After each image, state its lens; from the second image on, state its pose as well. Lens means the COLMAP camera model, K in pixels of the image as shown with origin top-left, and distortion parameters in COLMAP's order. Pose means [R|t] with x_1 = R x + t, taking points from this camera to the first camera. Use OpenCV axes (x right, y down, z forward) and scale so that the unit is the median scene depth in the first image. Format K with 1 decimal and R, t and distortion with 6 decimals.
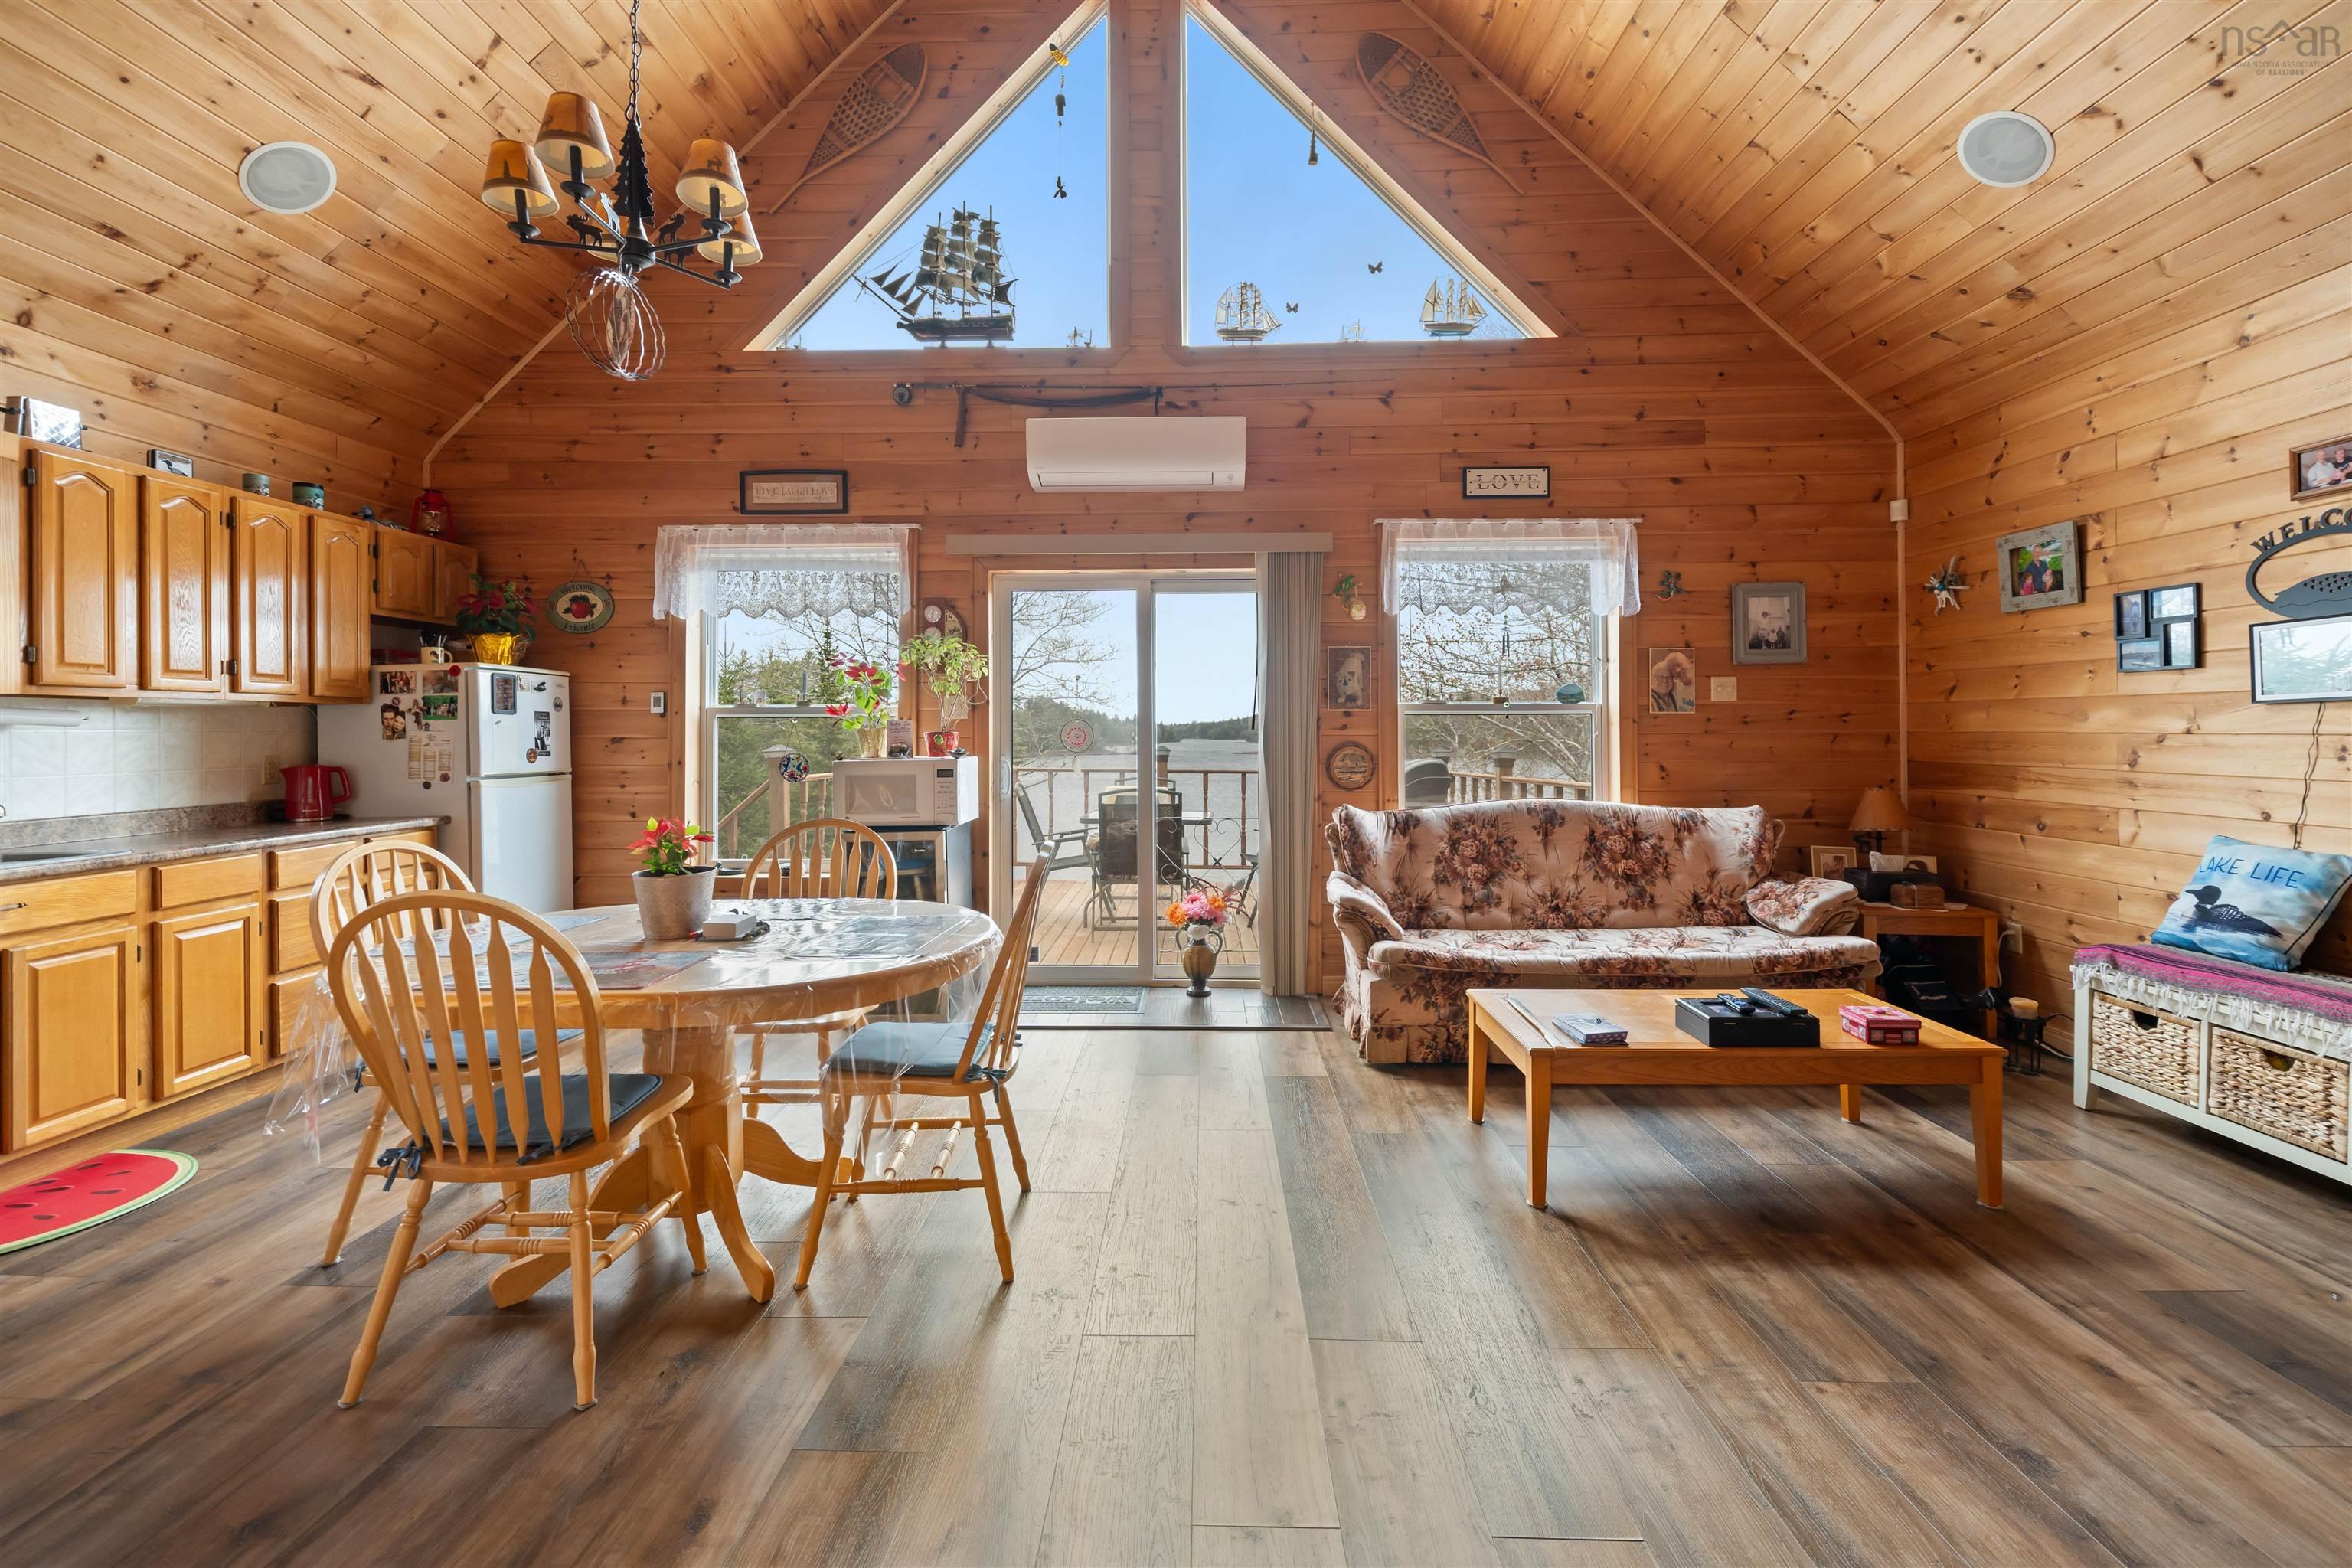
lens RADIAL K [[987.3, 0, 1171.4], [0, 987.3, 727.8], [0, 0, 1]] dist [0.000347, -0.000794]
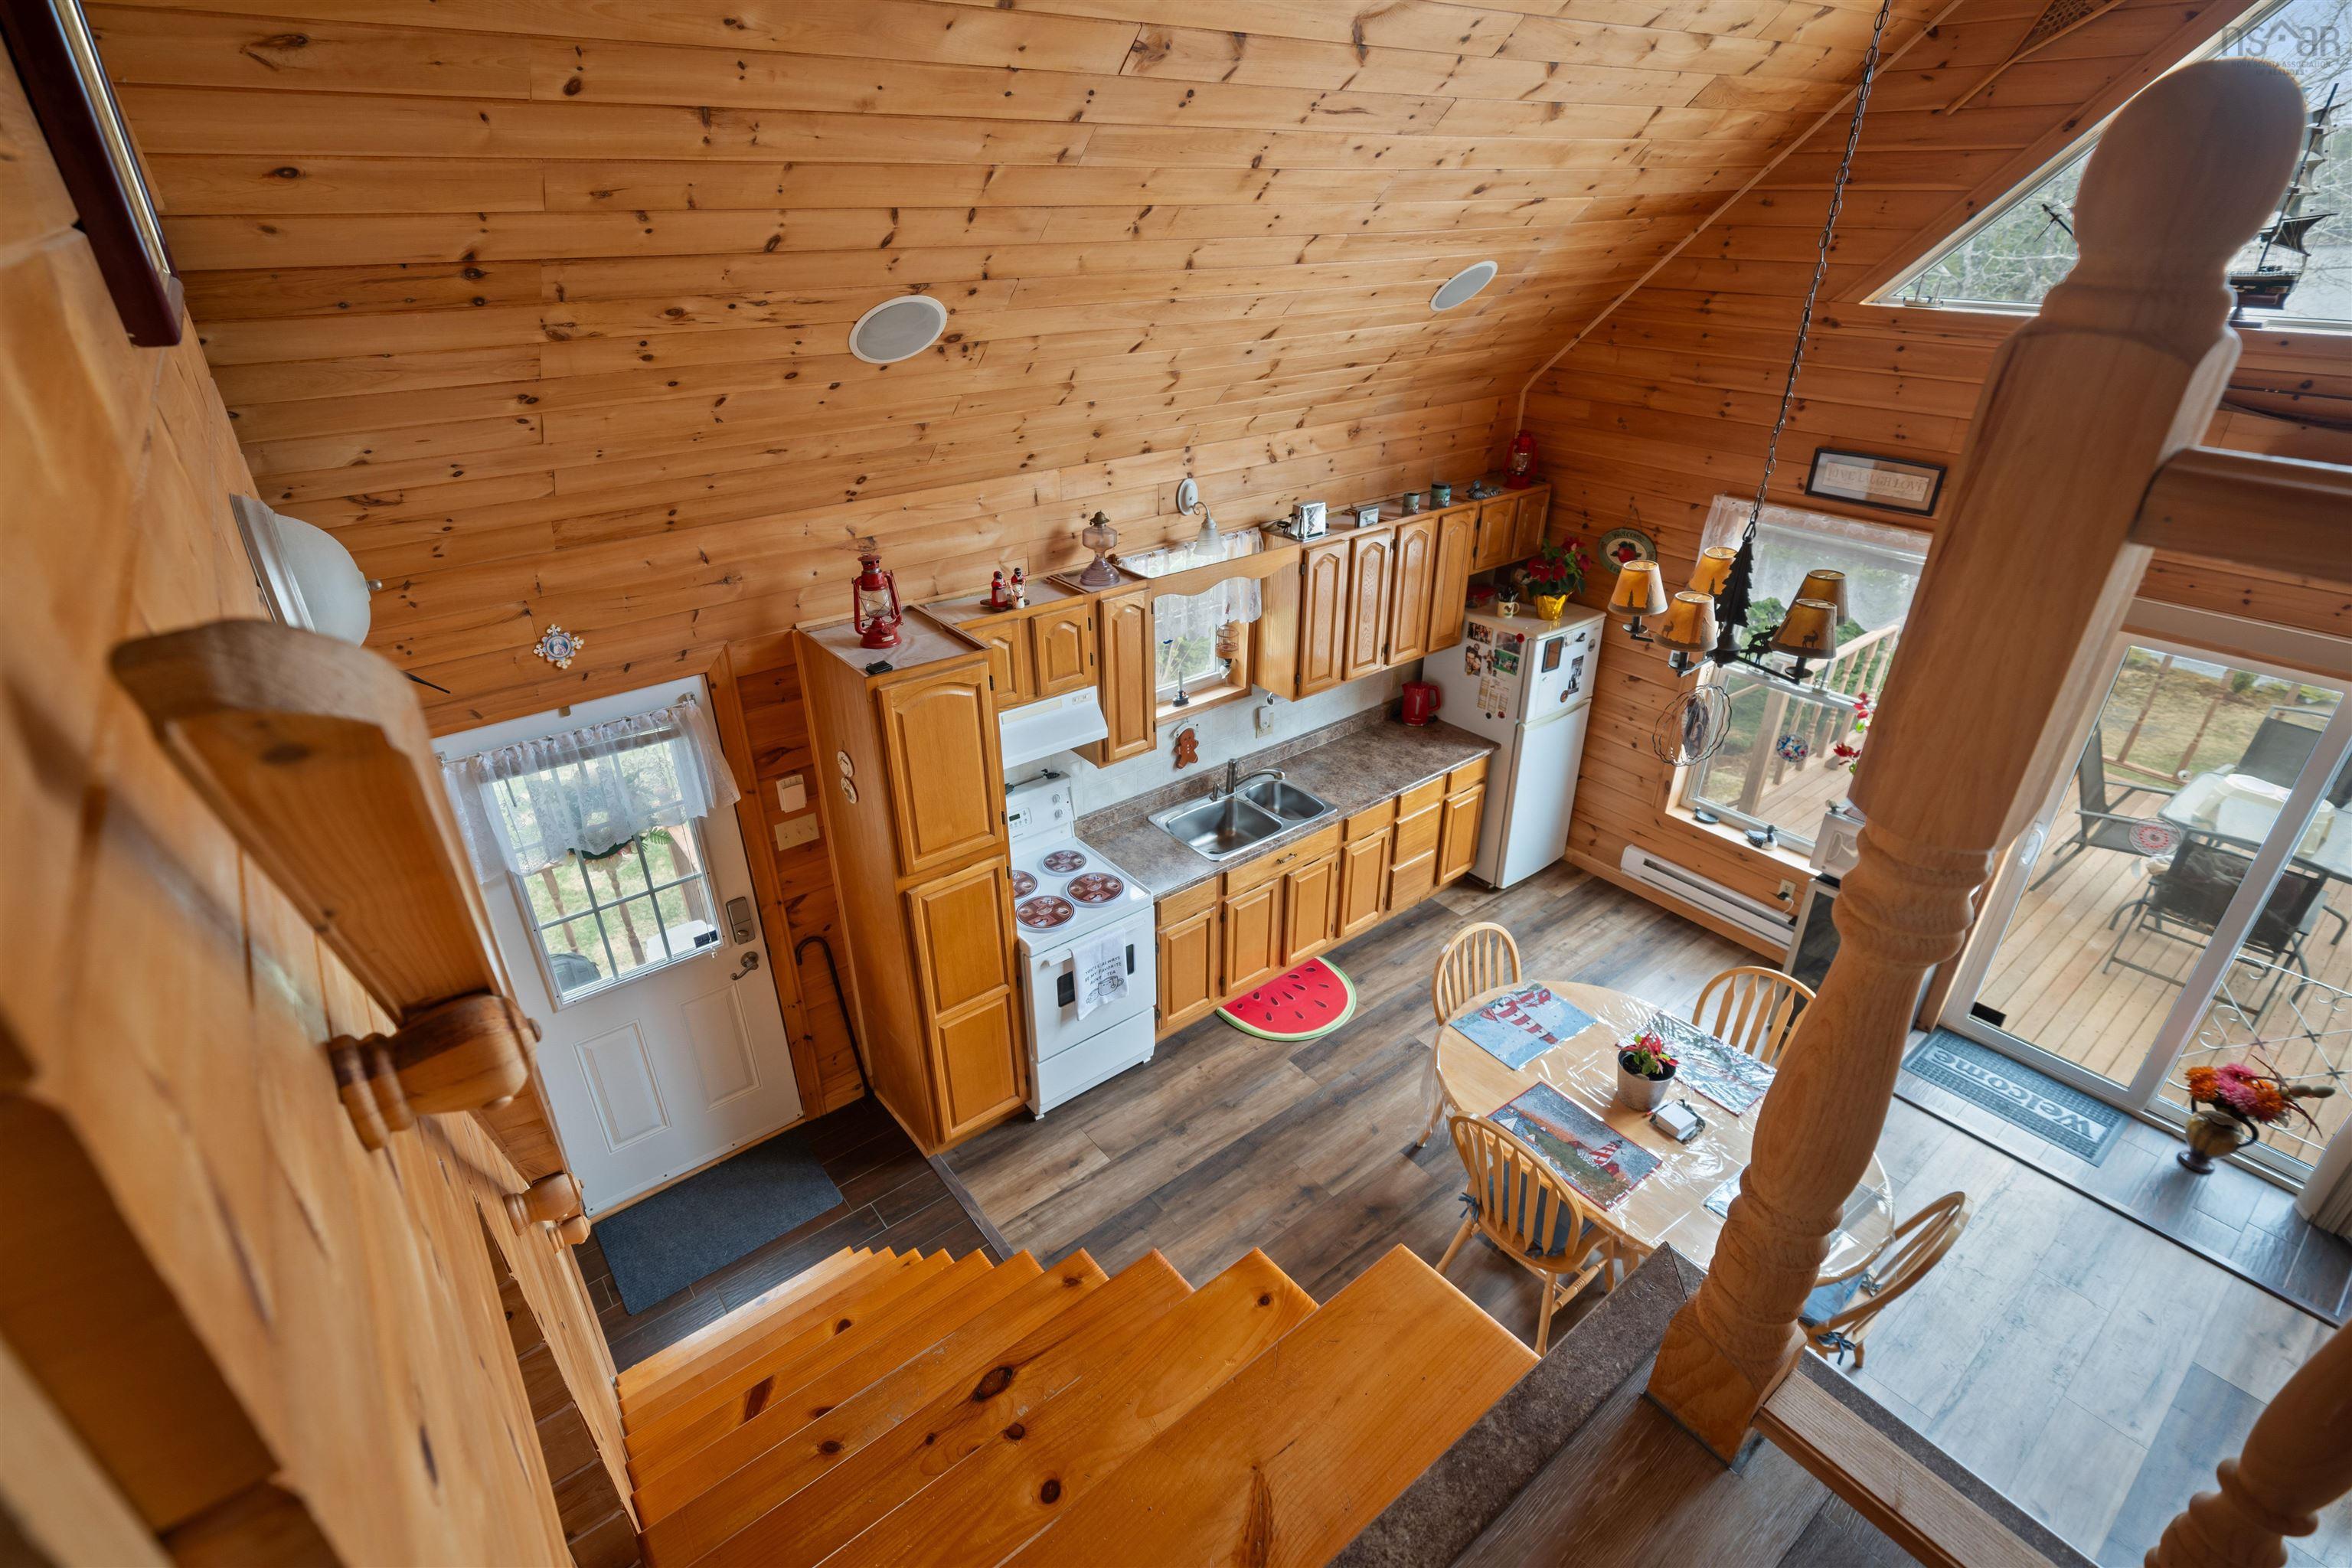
lens RADIAL K [[1093.4, 0, 1171.6], [0, 1093.4, 793.0], [0, 0, 1]] dist [-0.001844, -0.000146]
pose [[0.639458, 0.367140, -0.675501, -0.019843], [0.008566, 0.875156, 0.483764, -0.488235], [0.768778, -0.315134, 0.556481, -0.123122]]
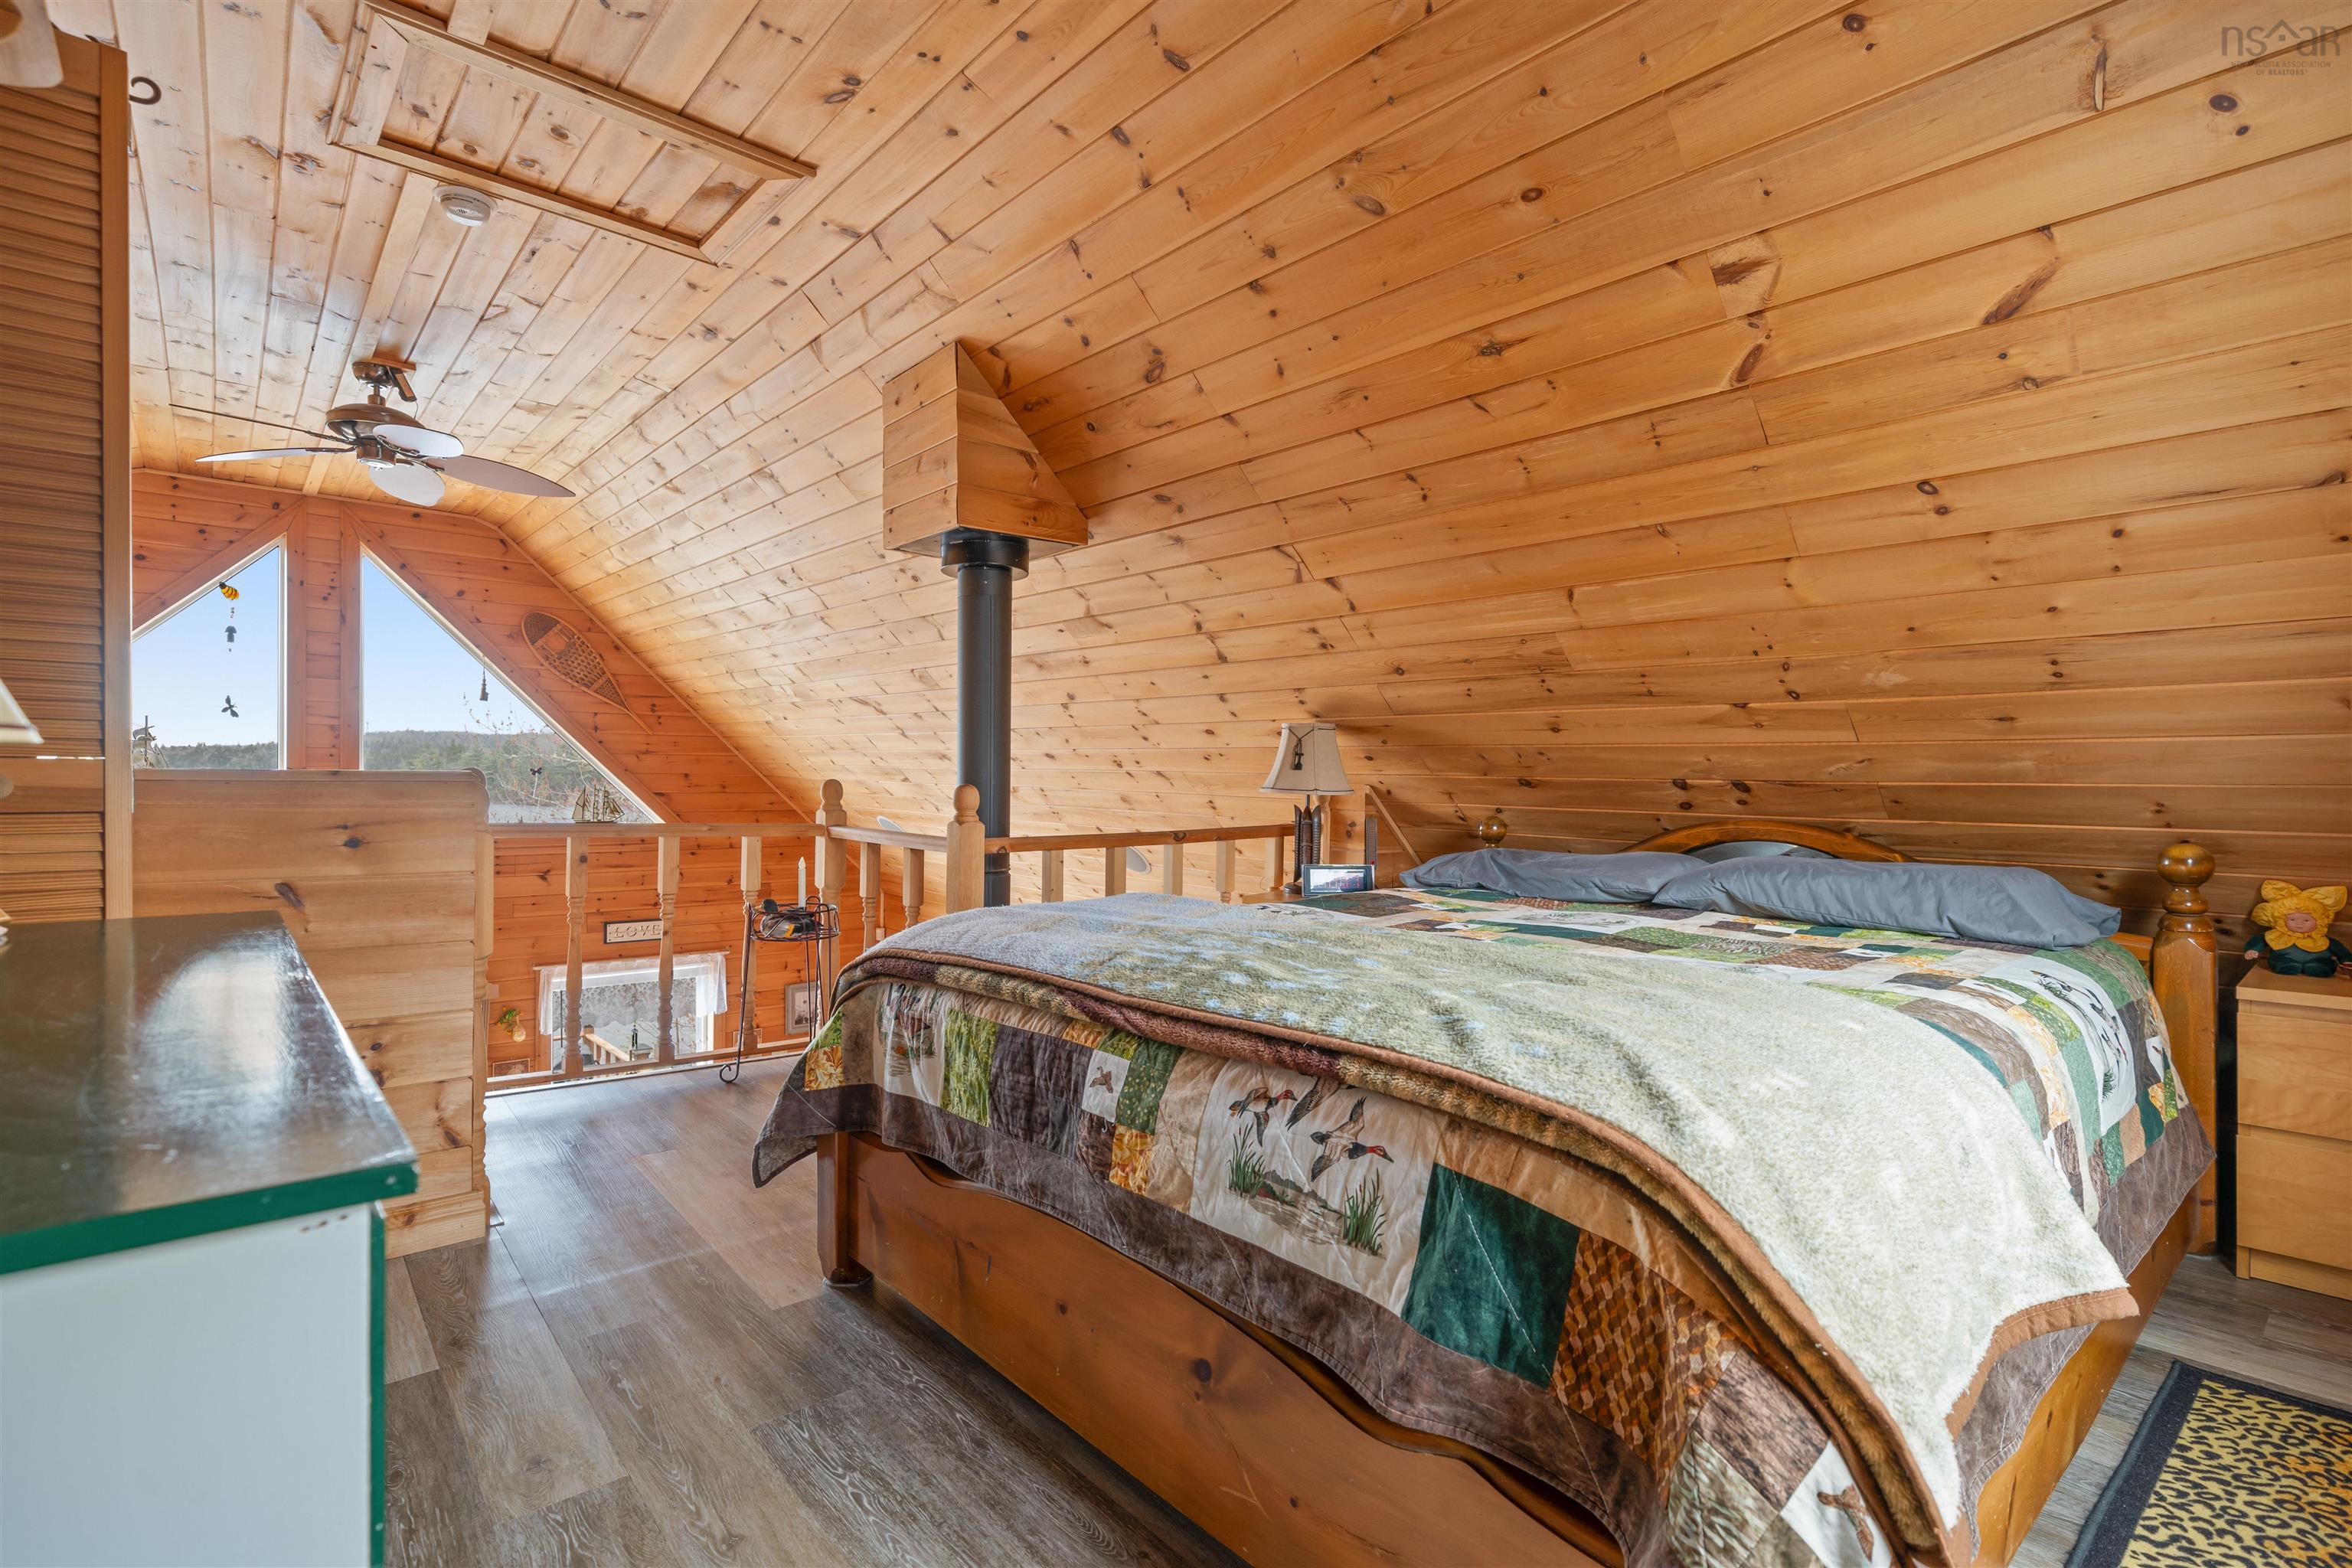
lens RADIAL K [[1093.4, 0, 1186.7], [0, 1093.4, 787.5], [0, 0, 1]] dist [-0.001844, -0.000146]
pose [[0.724123, 0.005311, 0.689650, -0.187028], [-0.020225, 0.999704, 0.013538, -0.501799], [-0.689374, -0.023751, 0.724016, -0.725852]]
